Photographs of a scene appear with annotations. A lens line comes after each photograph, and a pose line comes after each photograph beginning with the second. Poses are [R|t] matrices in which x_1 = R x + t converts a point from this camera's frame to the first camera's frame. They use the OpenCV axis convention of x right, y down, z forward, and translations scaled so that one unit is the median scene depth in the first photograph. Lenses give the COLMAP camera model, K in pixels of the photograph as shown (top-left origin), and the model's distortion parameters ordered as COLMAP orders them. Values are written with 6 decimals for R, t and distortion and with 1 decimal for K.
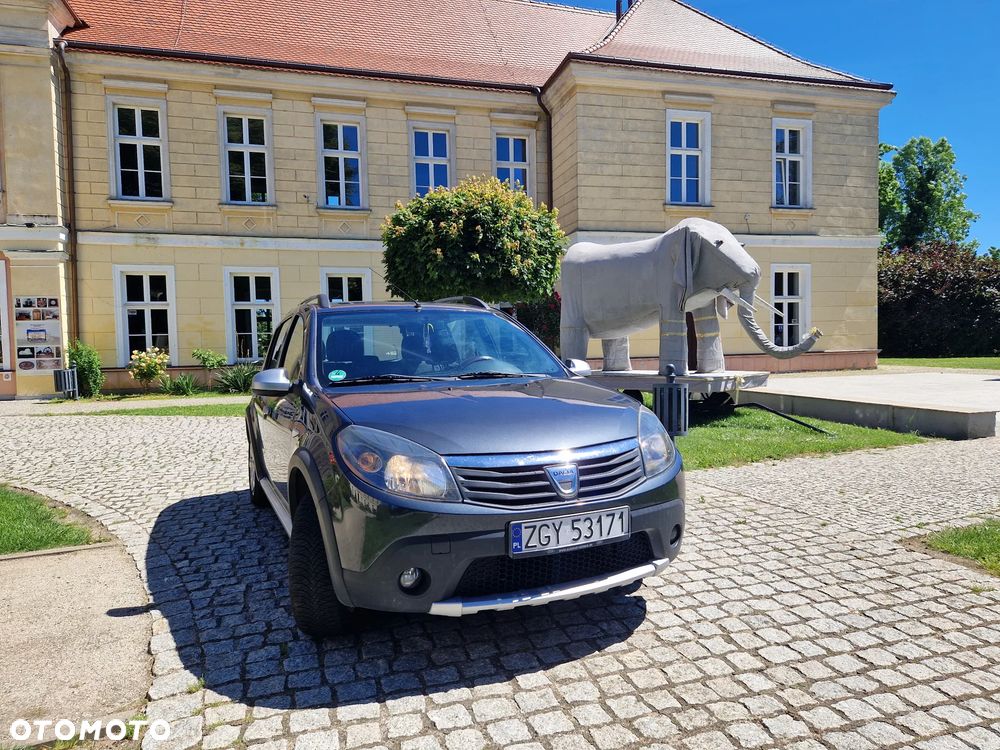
lens RADIAL K [[668.9, 0, 501.8], [0, 668.9, 371.0], [0, 0, 1]] dist [0.058877, -0.050500]
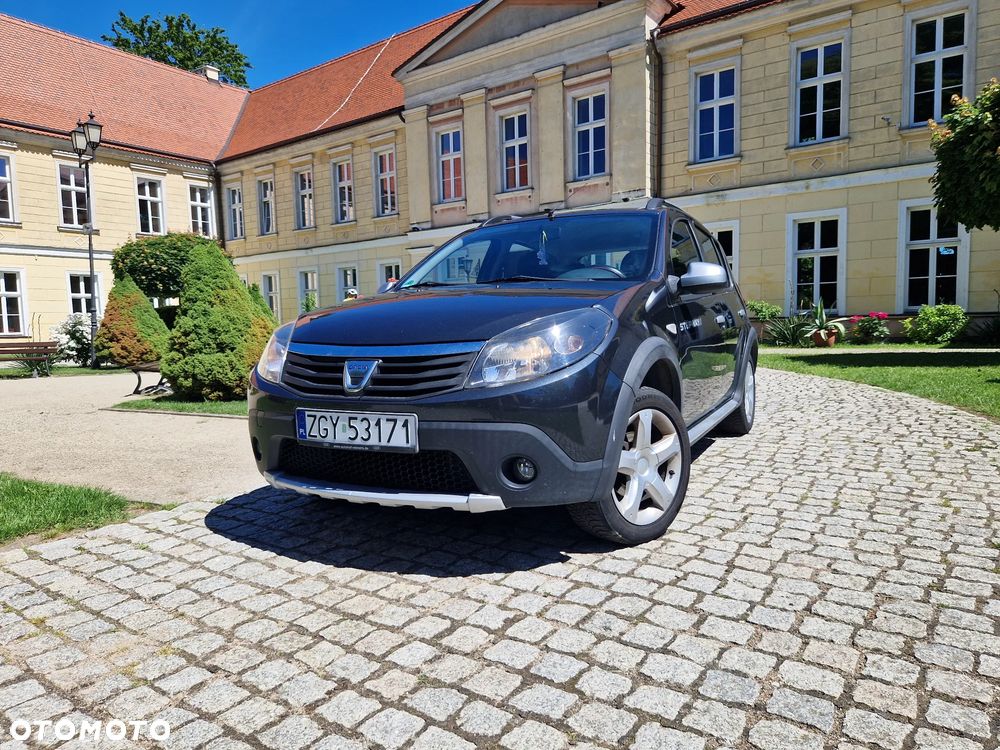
lens RADIAL K [[669.3, 0, 497.1], [0, 669.3, 377.1], [0, 0, 1]] dist [0.060211, -0.052580]
pose [[0.601974, 0.071609, -0.795298, 0.138203], [-0.019319, 0.996985, 0.075147, 0.013802], [0.798282, -0.029872, 0.601543, 0.088860]]
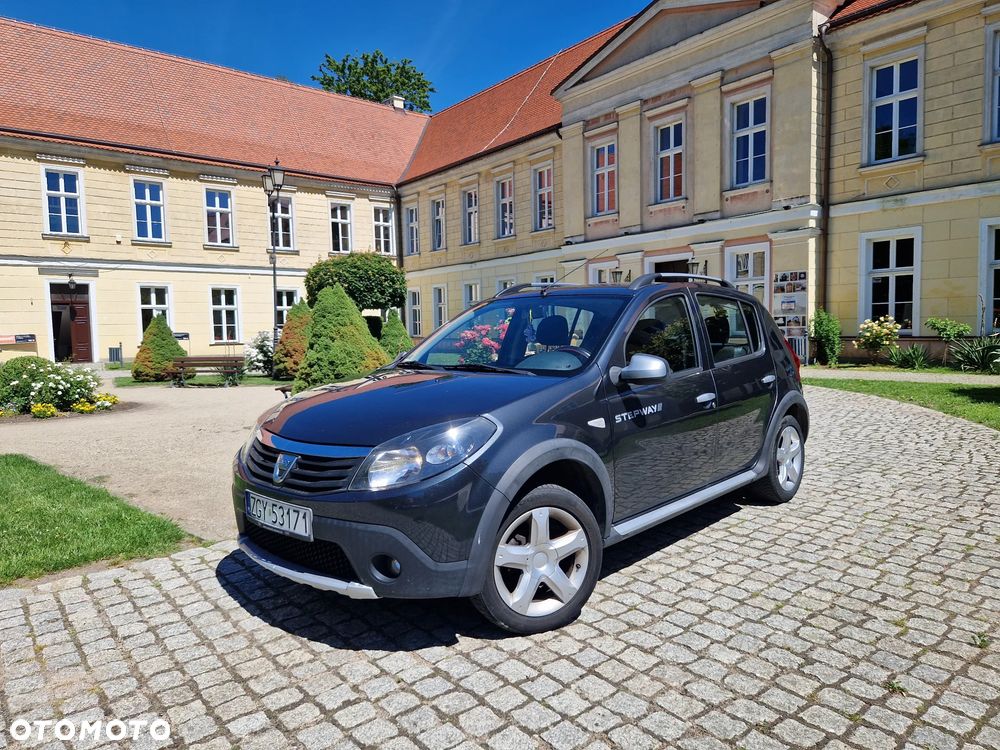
lens RADIAL K [[669.4, 0, 496.3], [0, 669.4, 371.5], [0, 0, 1]] dist [0.057966, -0.052727]
pose [[0.371026, 0.074195, -0.925654, 0.181000], [-0.023849, 0.997236, 0.070373, -0.011585], [0.928316, -0.004034, 0.371770, 0.135178]]
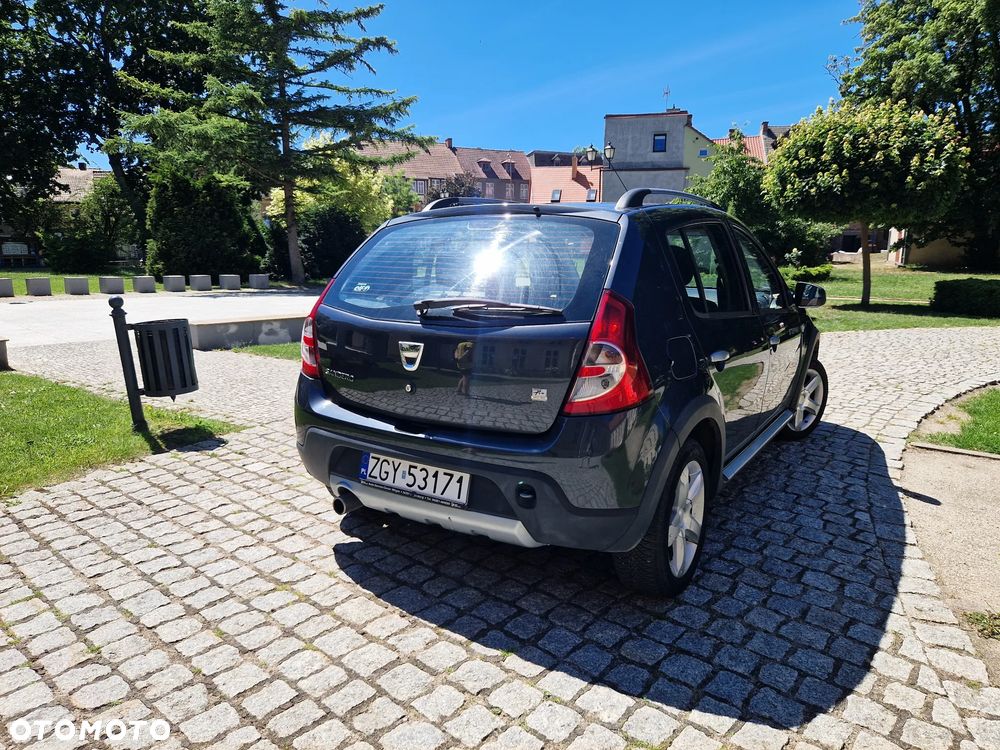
lens RADIAL K [[669.3, 0, 497.1], [0, 669.3, 377.1], [0, 0, 1]] dist [0.060211, -0.052580]
pose [[-0.520590, -0.140480, 0.842171, -0.210460], [0.040632, 0.981178, 0.188784, -0.017188], [-0.852839, 0.132498, -0.505084, 0.408587]]
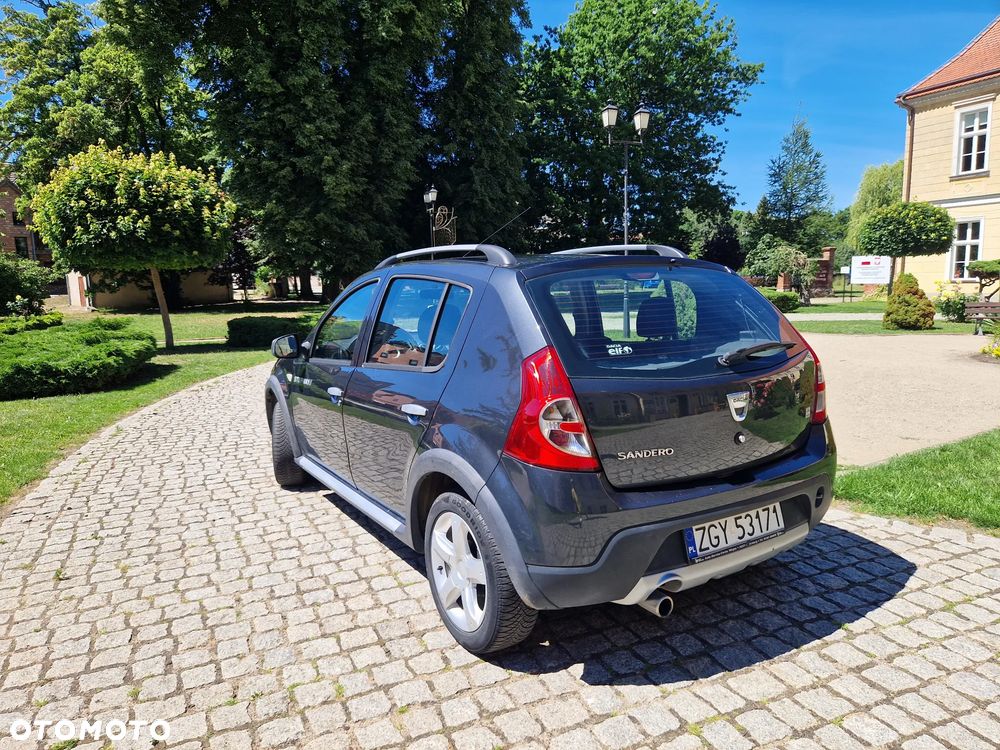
lens RADIAL K [[682.6, 0, 482.4], [0, 682.6, 375.4], [0, 0, 1]] dist [0.062683, -0.056825]
pose [[-0.993862, 0.059759, -0.093093, -0.017542], [0.042838, 0.983782, 0.174179, -0.029437], [0.101992, 0.169122, -0.980304, 0.486312]]
